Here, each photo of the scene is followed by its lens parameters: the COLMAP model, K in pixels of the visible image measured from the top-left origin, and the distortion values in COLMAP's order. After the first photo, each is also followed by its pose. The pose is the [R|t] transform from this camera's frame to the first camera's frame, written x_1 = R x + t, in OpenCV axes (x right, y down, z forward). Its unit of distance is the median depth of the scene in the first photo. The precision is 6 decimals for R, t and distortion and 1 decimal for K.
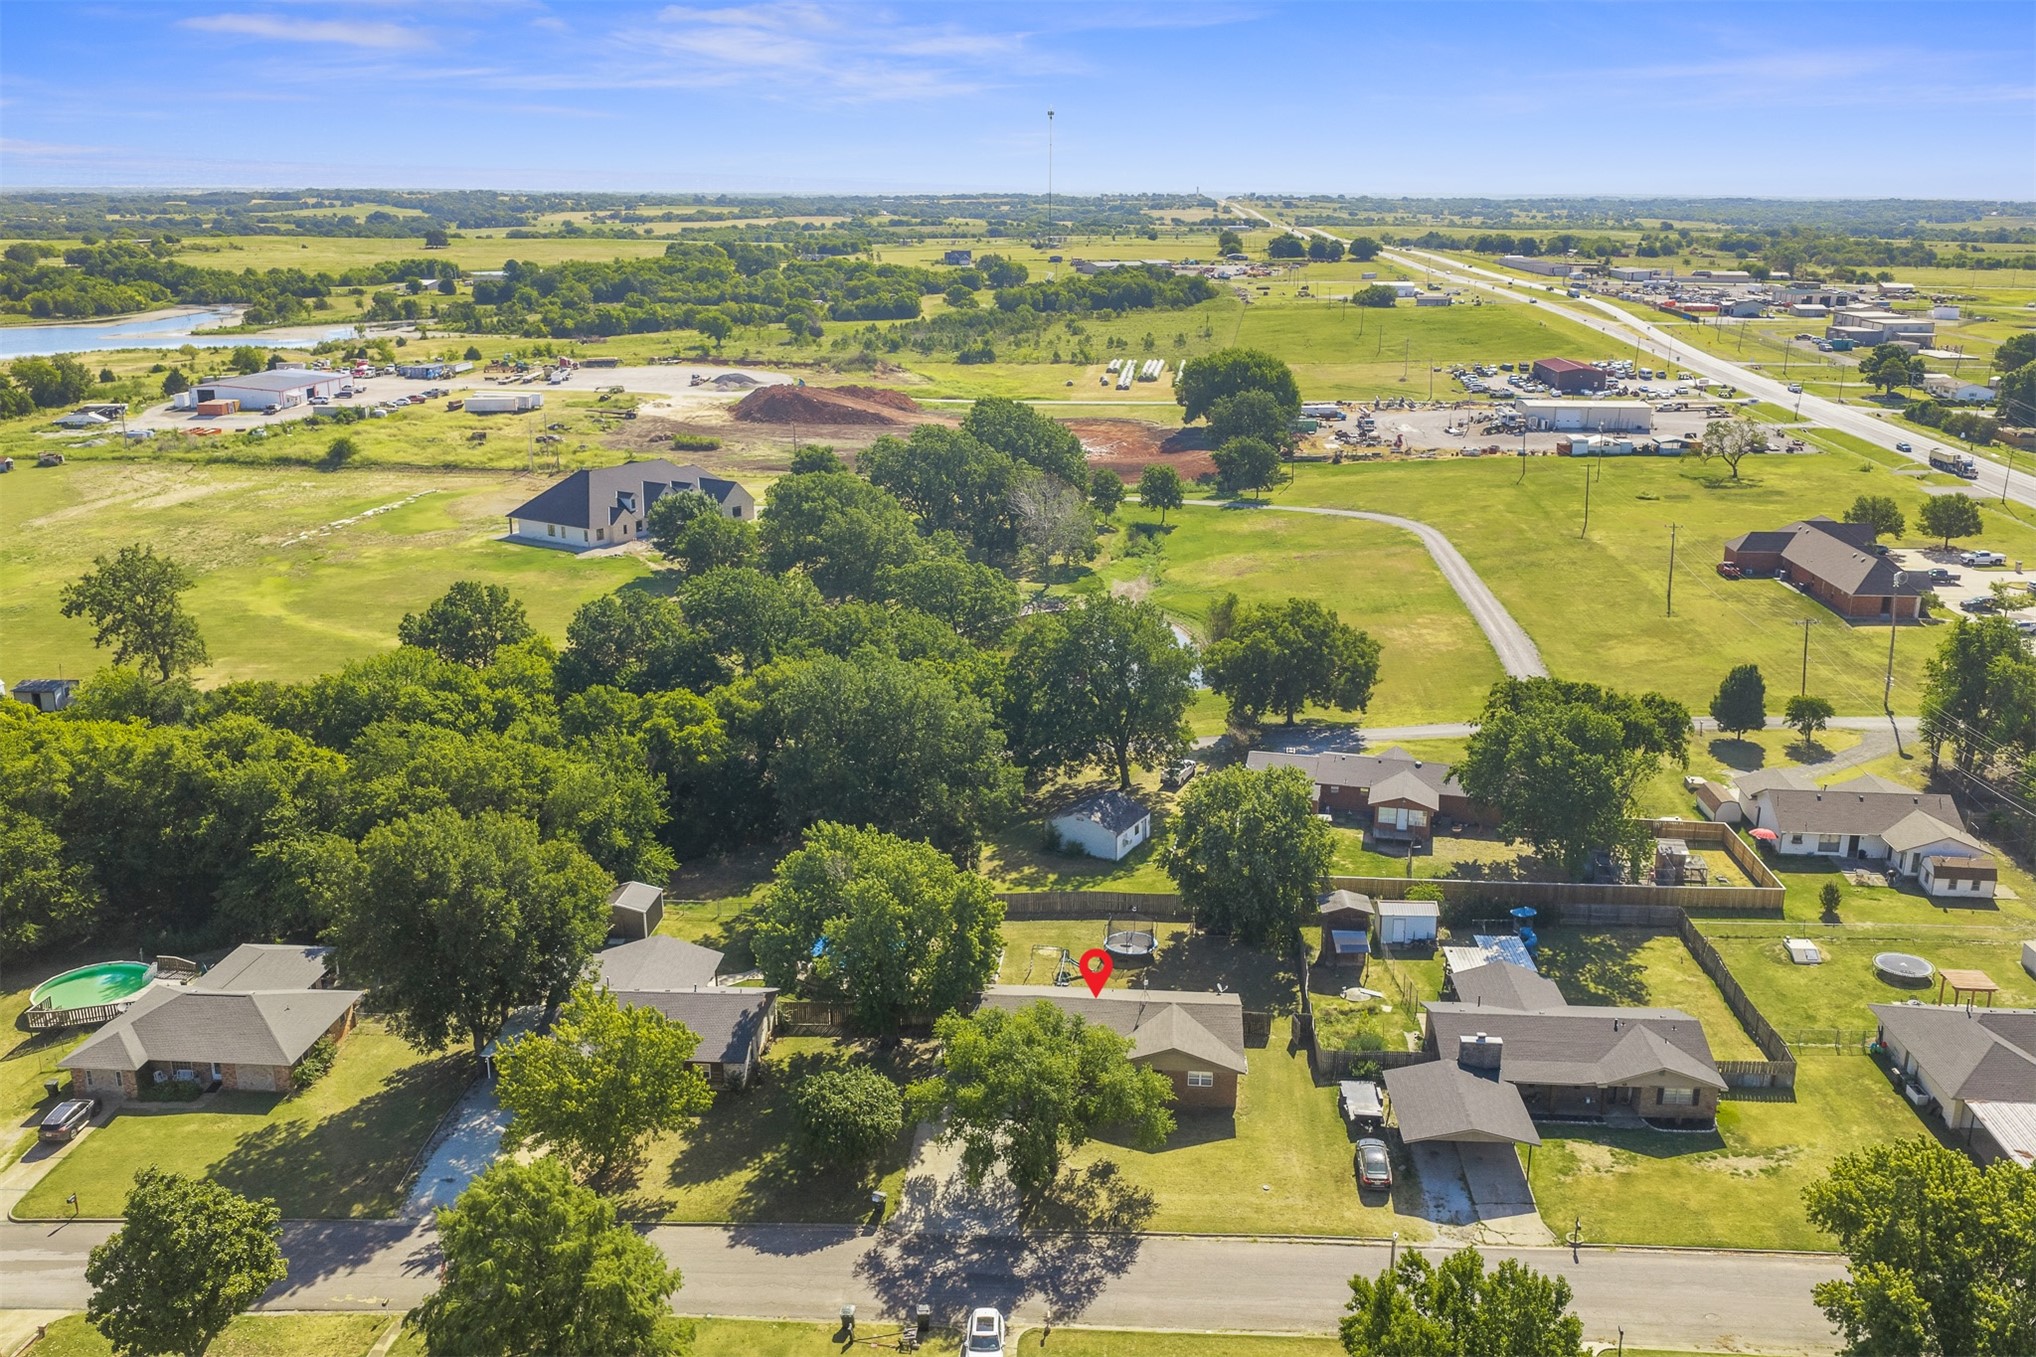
lens RADIAL K [[1668.7, 0, 1030.8], [0, 1668.7, 716.5], [0, 0, 1]] dist [0.000617, -0.010623]
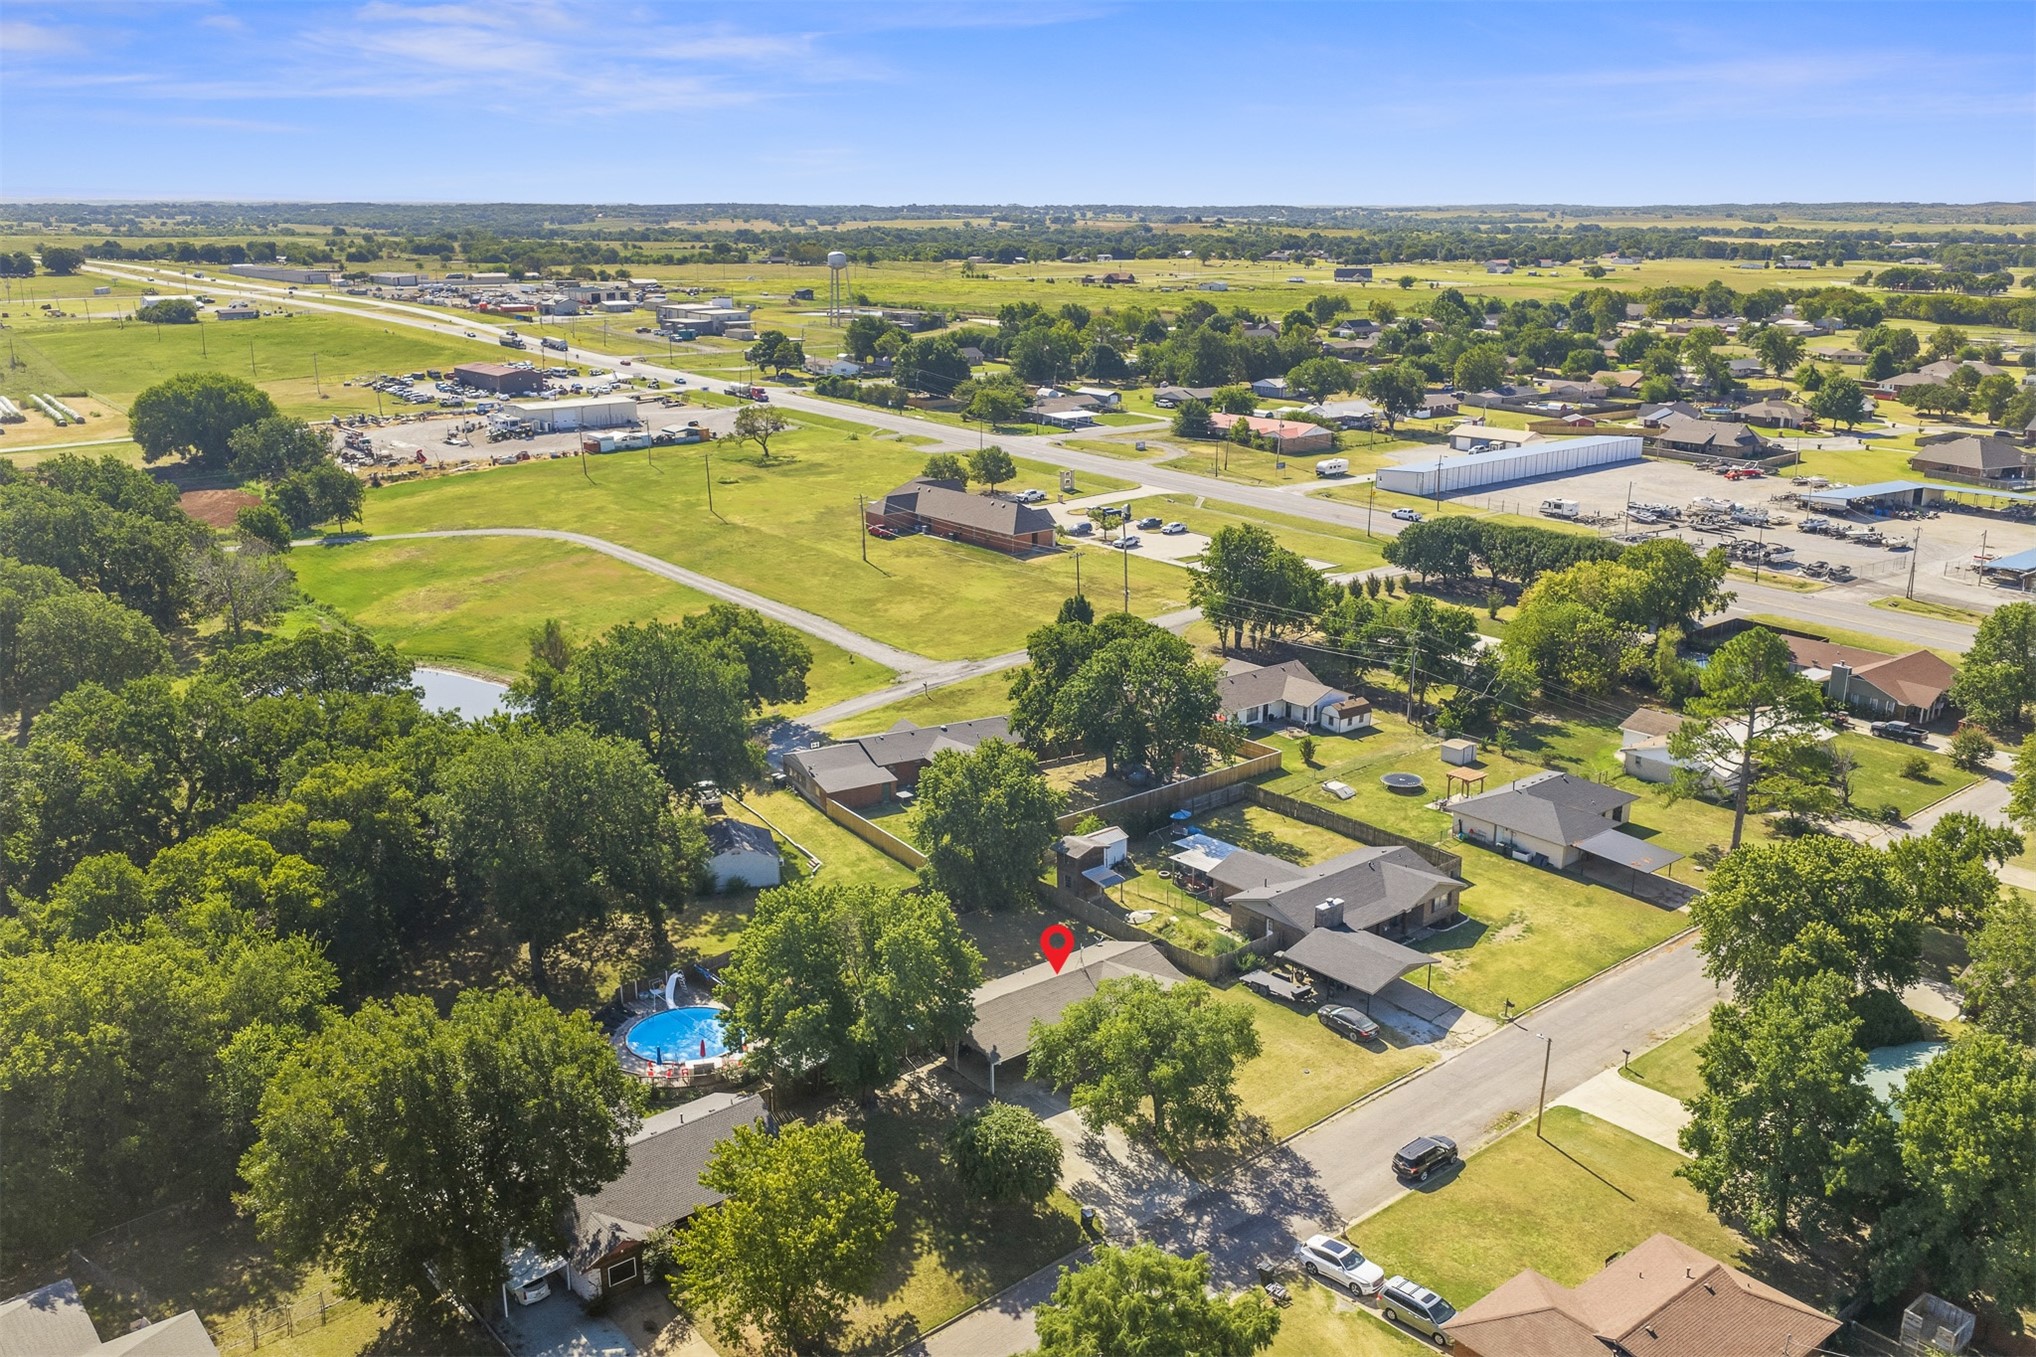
lens RADIAL K [[1662.0, 0, 1033.7], [0, 1662.0, 748.8], [0, 0, 1]] dist [0.004171, -0.015160]
pose [[0.715170, -0.218891, 0.663790, -0.202524], [0.208347, 0.973285, 0.096476, -0.022645], [-0.667175, 0.069302, 0.741670, 0.079214]]
